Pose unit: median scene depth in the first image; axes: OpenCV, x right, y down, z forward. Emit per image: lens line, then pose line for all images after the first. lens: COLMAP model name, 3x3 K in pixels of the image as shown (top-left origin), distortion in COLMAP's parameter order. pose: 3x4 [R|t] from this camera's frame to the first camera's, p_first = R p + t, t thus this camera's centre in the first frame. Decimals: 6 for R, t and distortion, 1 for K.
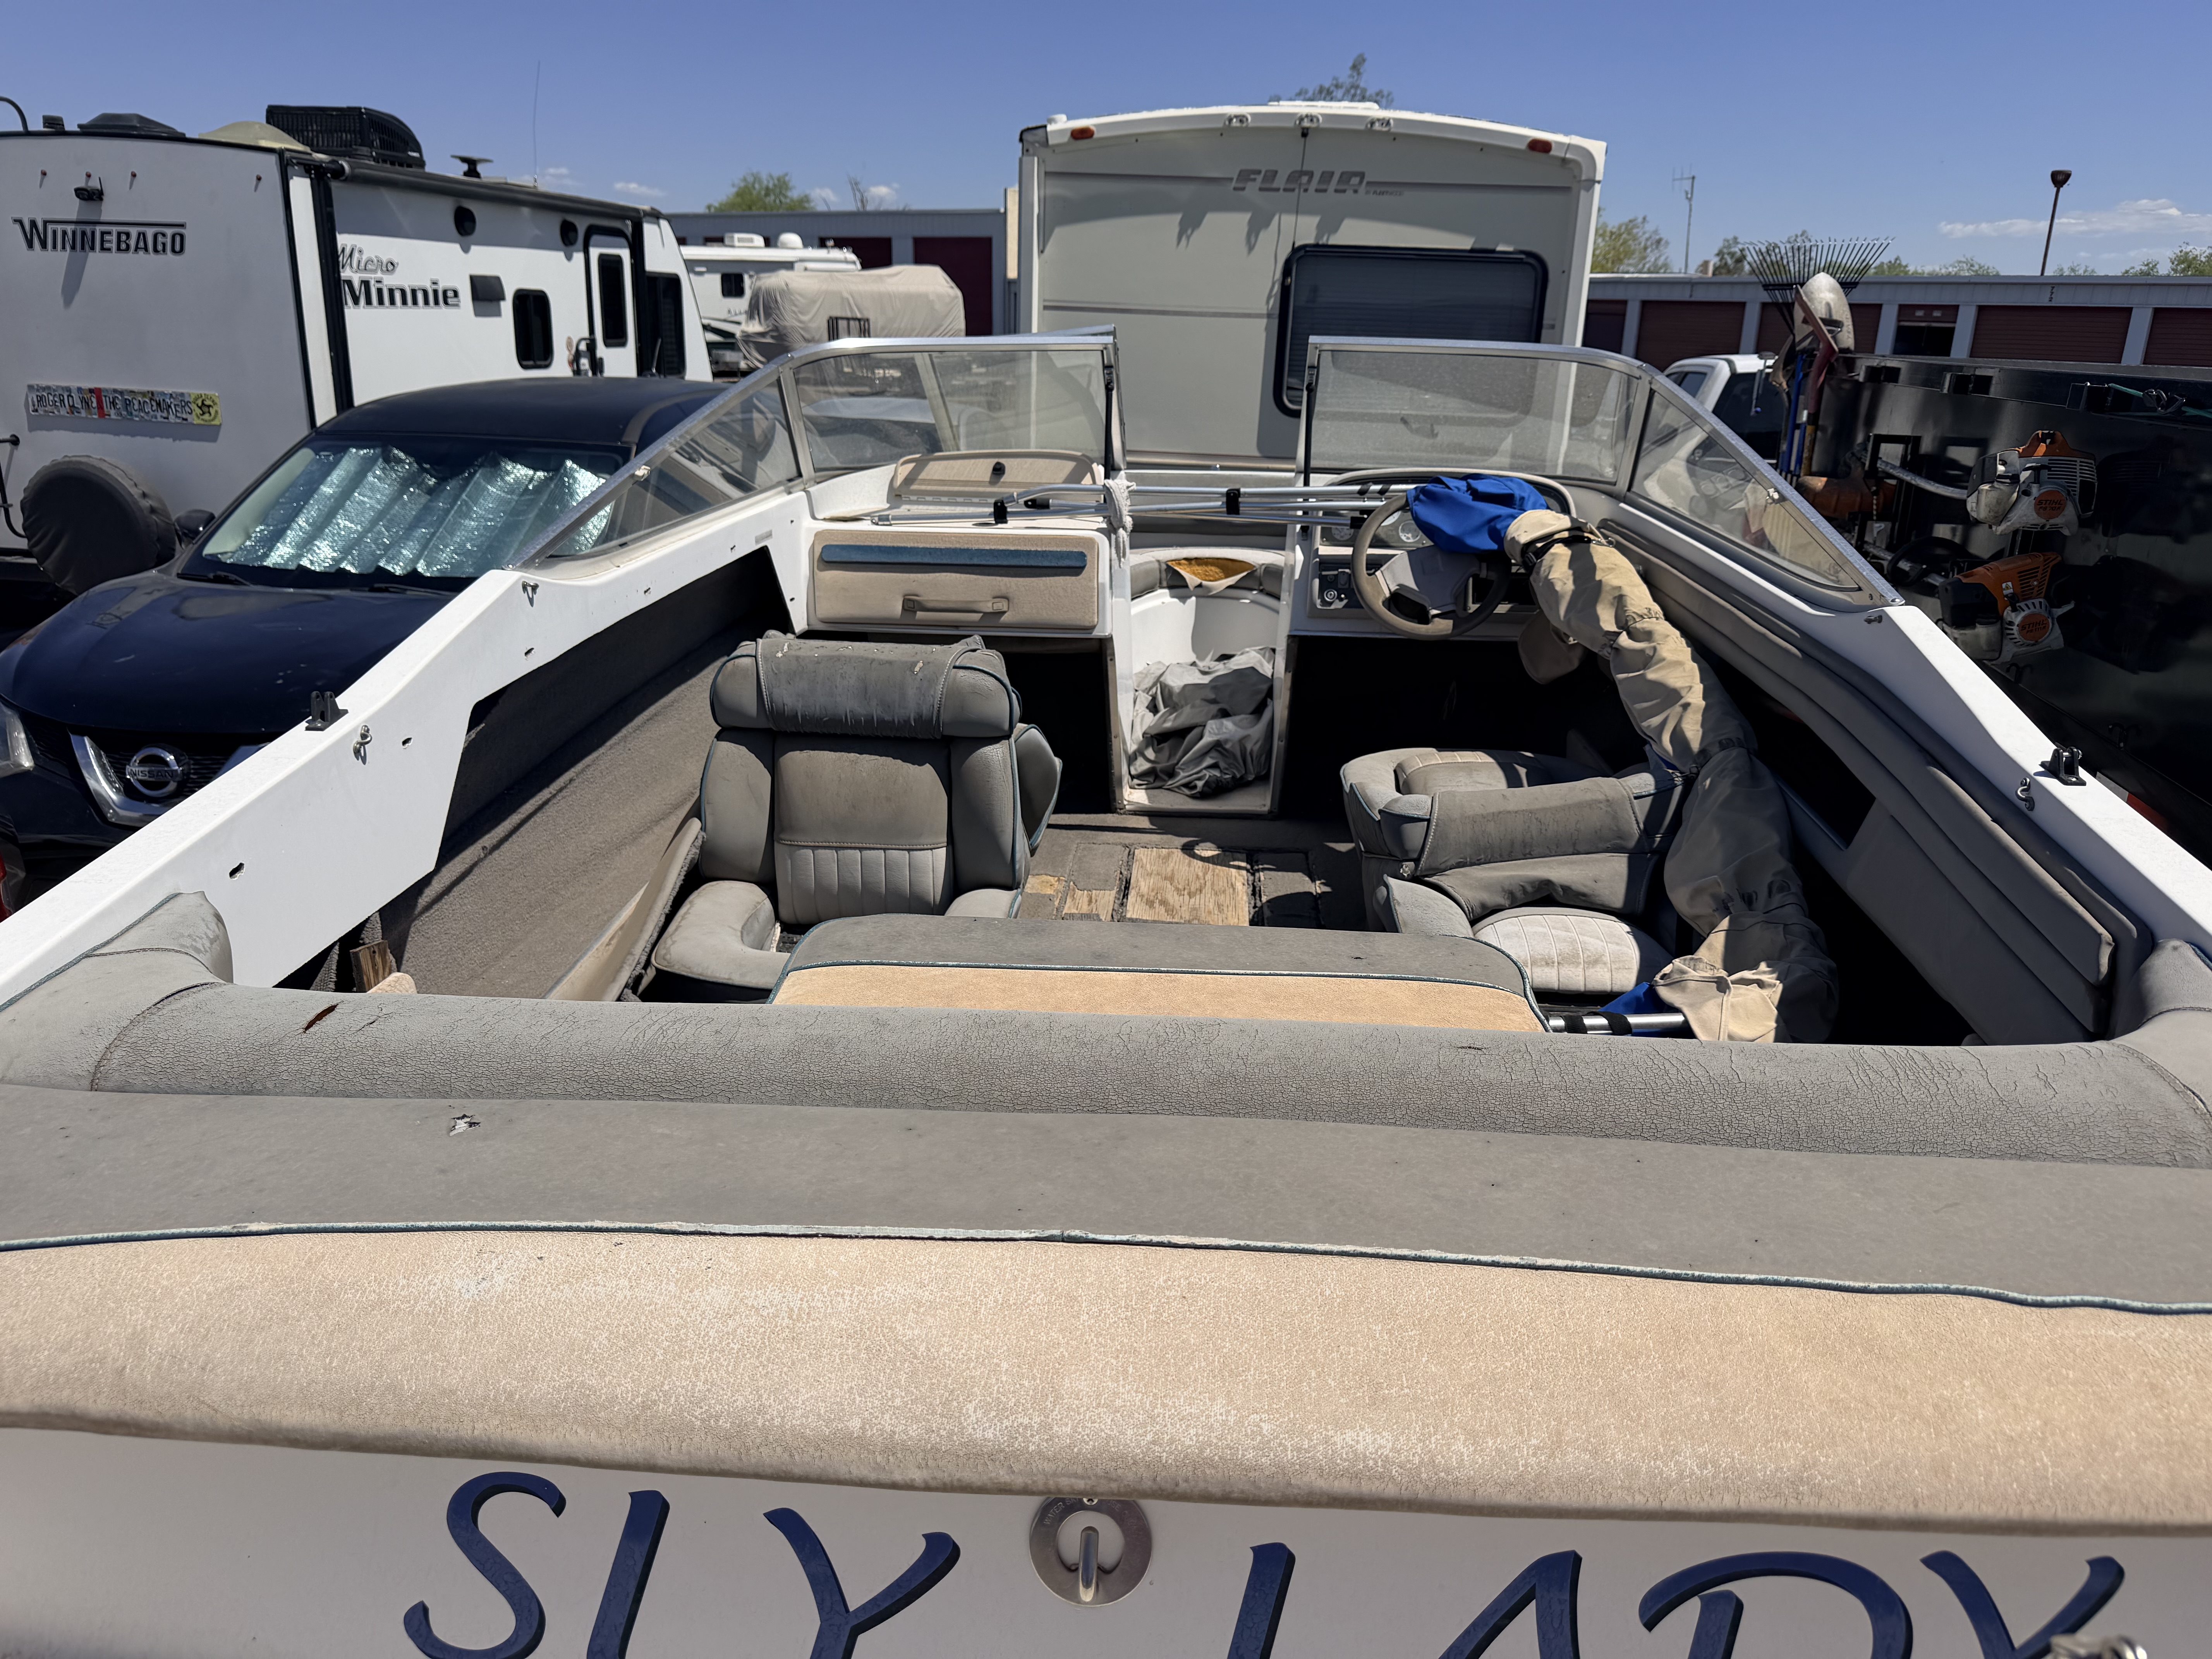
lens RADIAL K [[1569.4, 0, 1111.5], [0, 1569.4, 827.5], [0, 0, 1]] dist [0.019097, -0.041004]
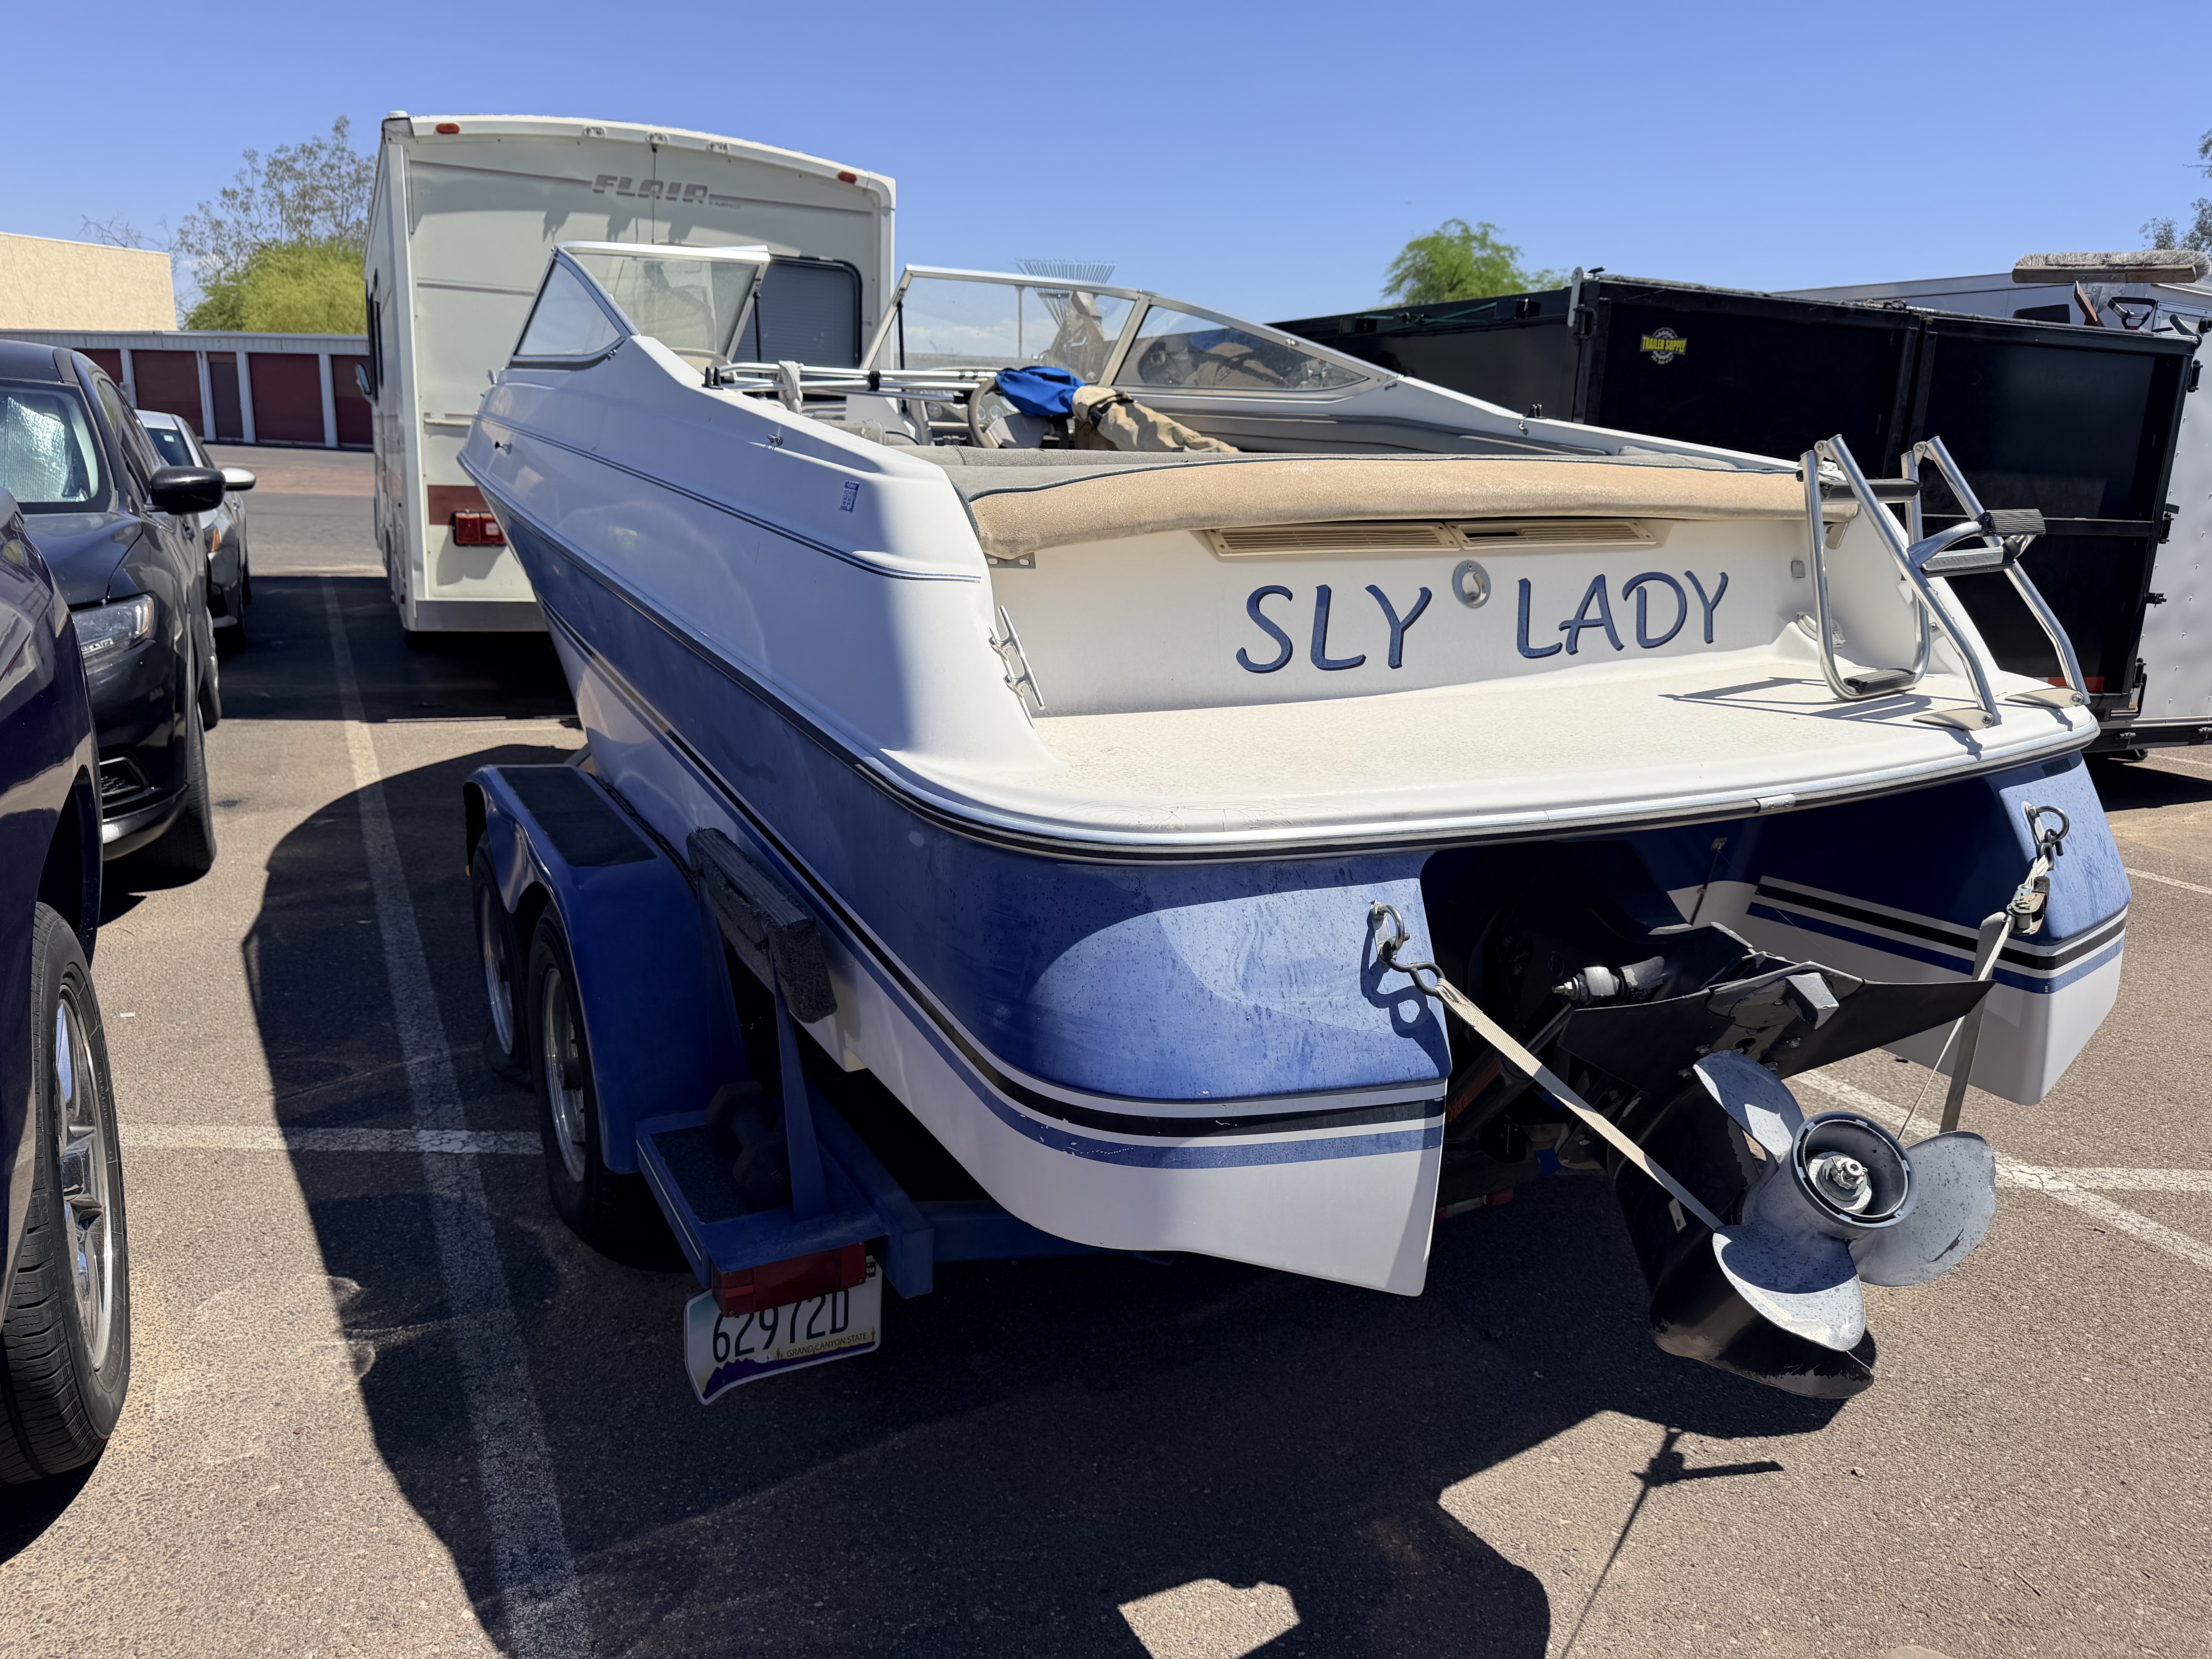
lens RADIAL K [[1569.4, 0, 1111.5], [0, 1569.4, 827.5], [0, 0, 1]] dist [0.019097, -0.041004]
pose [[0.832613, -0.126823, 0.539139, -0.276624], [0.153289, 0.988172, -0.004280, 0.109505], [-0.532220, 0.086208, 0.842206, -0.116669]]
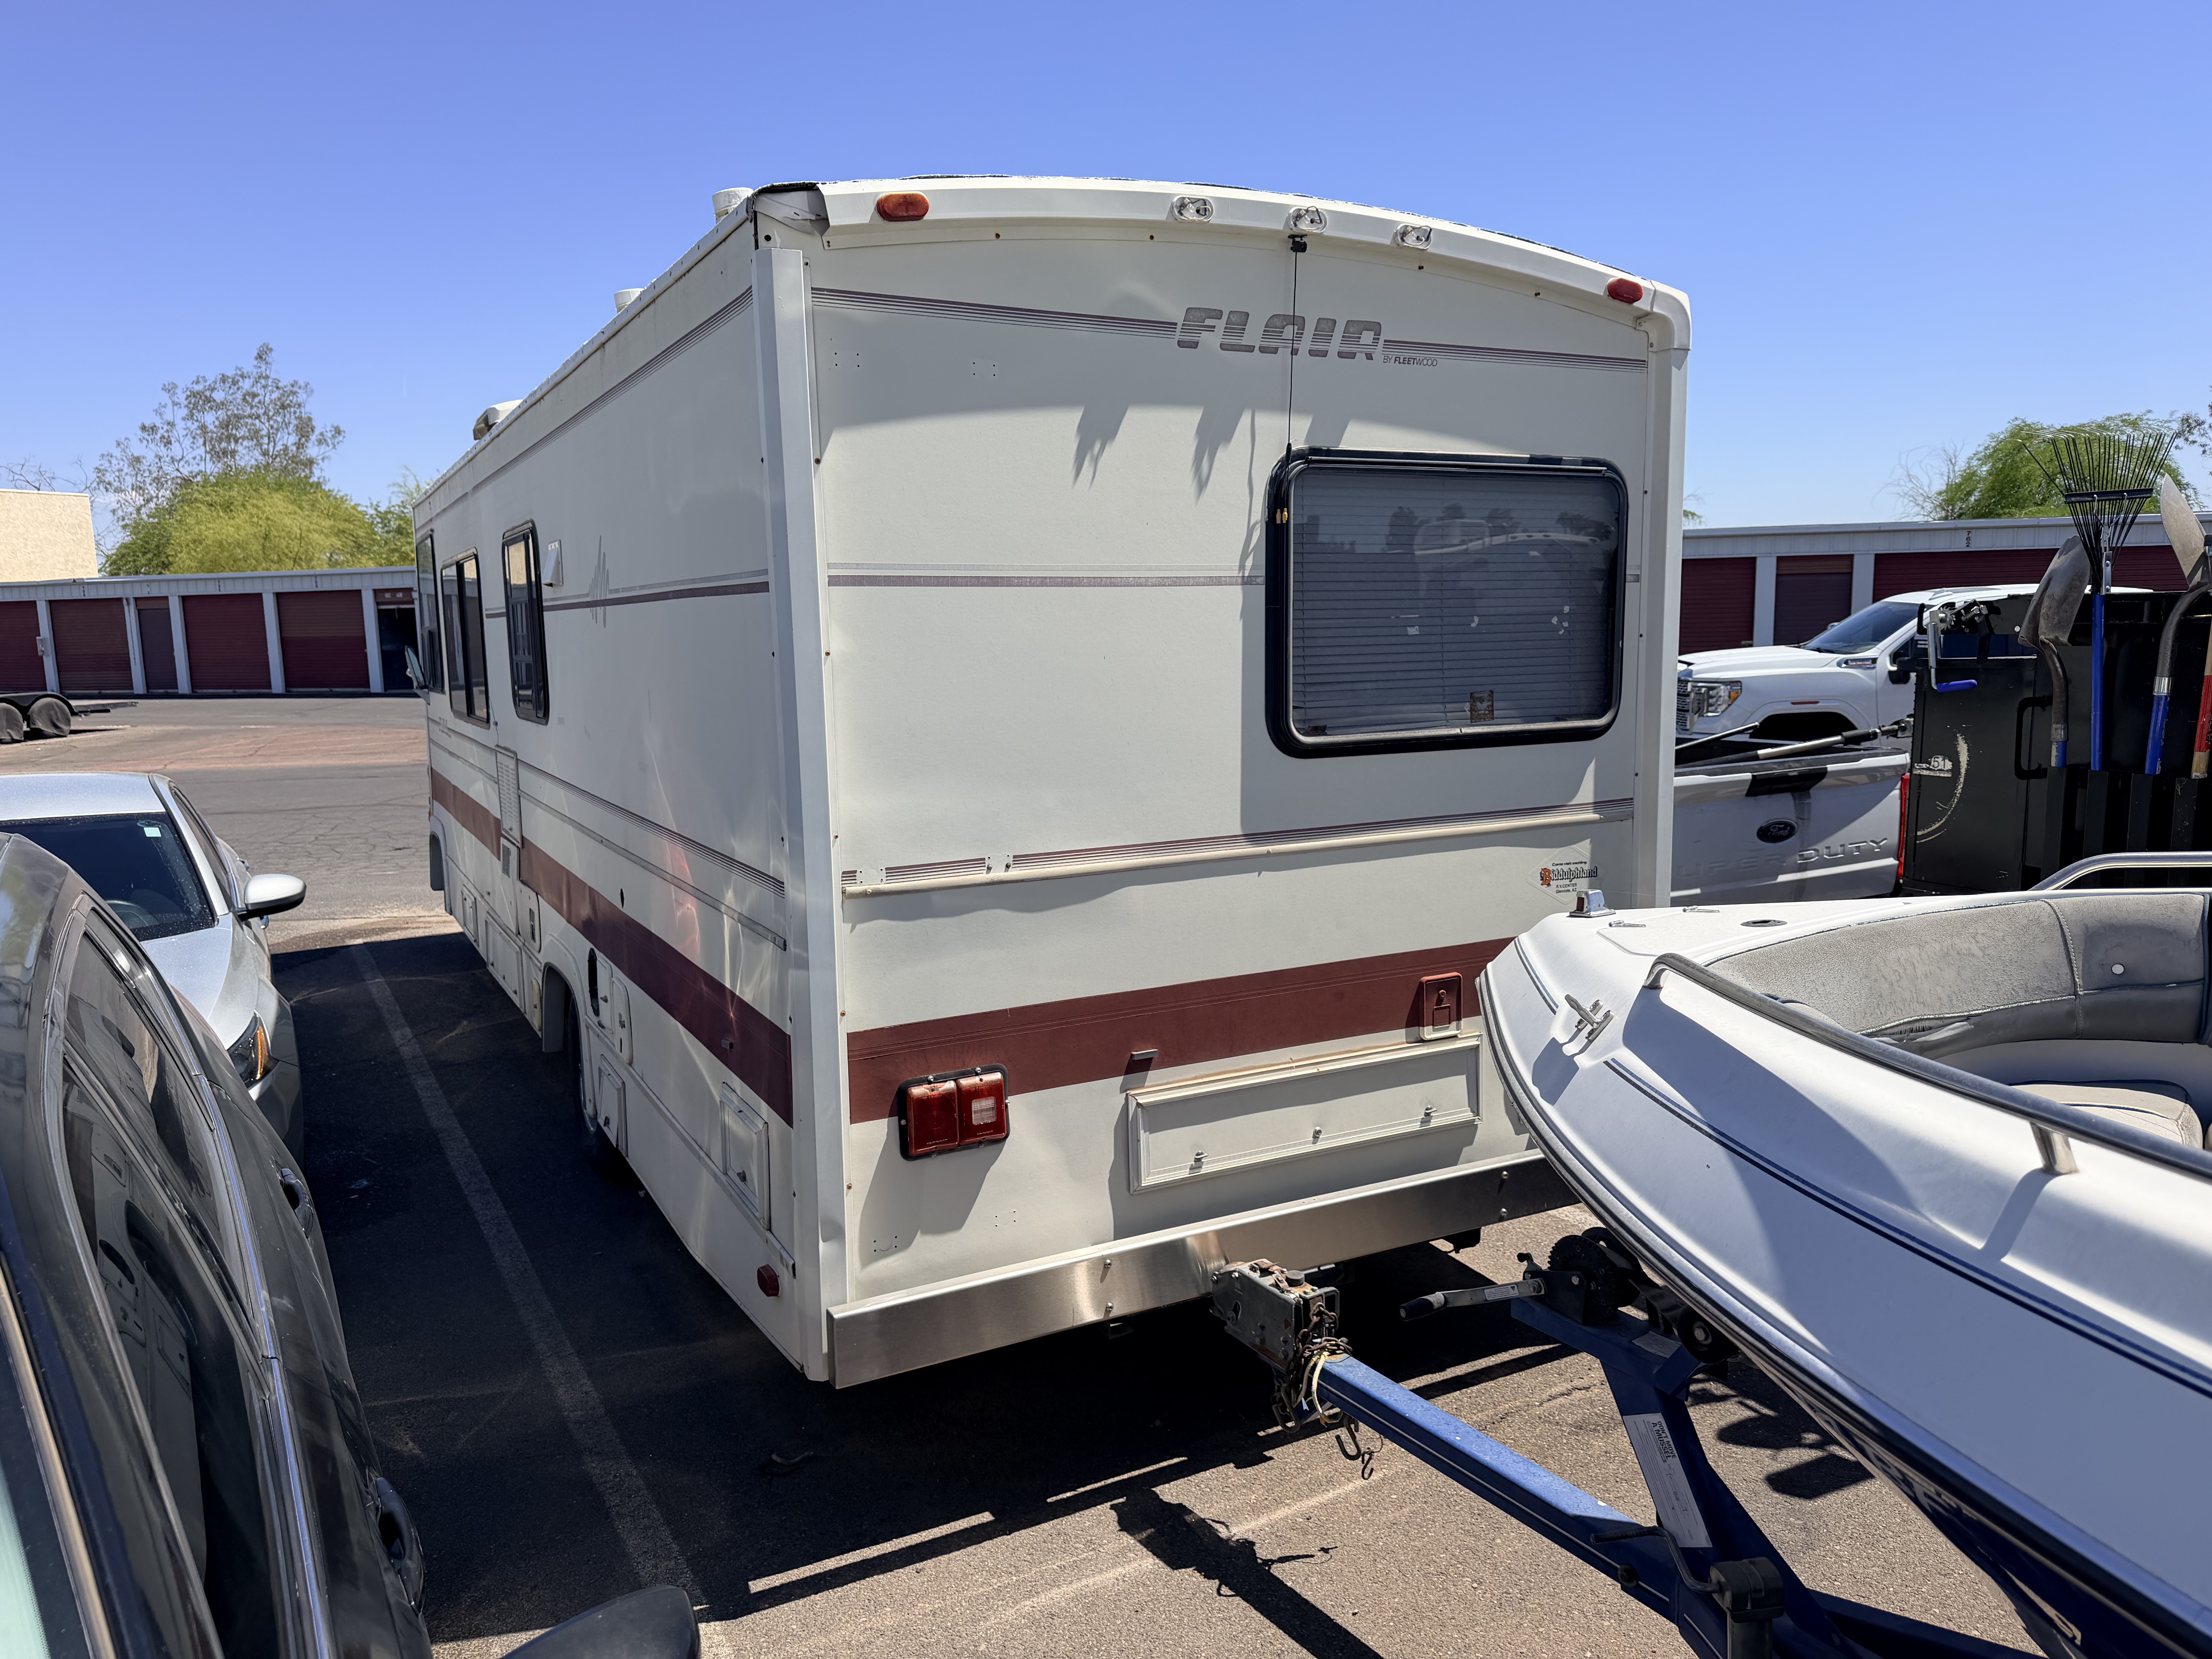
lens RADIAL K [[1546.0, 0, 1098.9], [0, 1546.0, 838.8], [0, 0, 1]] dist [0.094558, -0.140956]
pose [[0.805007, -0.131520, 0.578504, -0.250322], [0.225199, 0.969876, -0.092875, -0.205381], [-0.548862, 0.205043, 0.810375, 0.625022]]
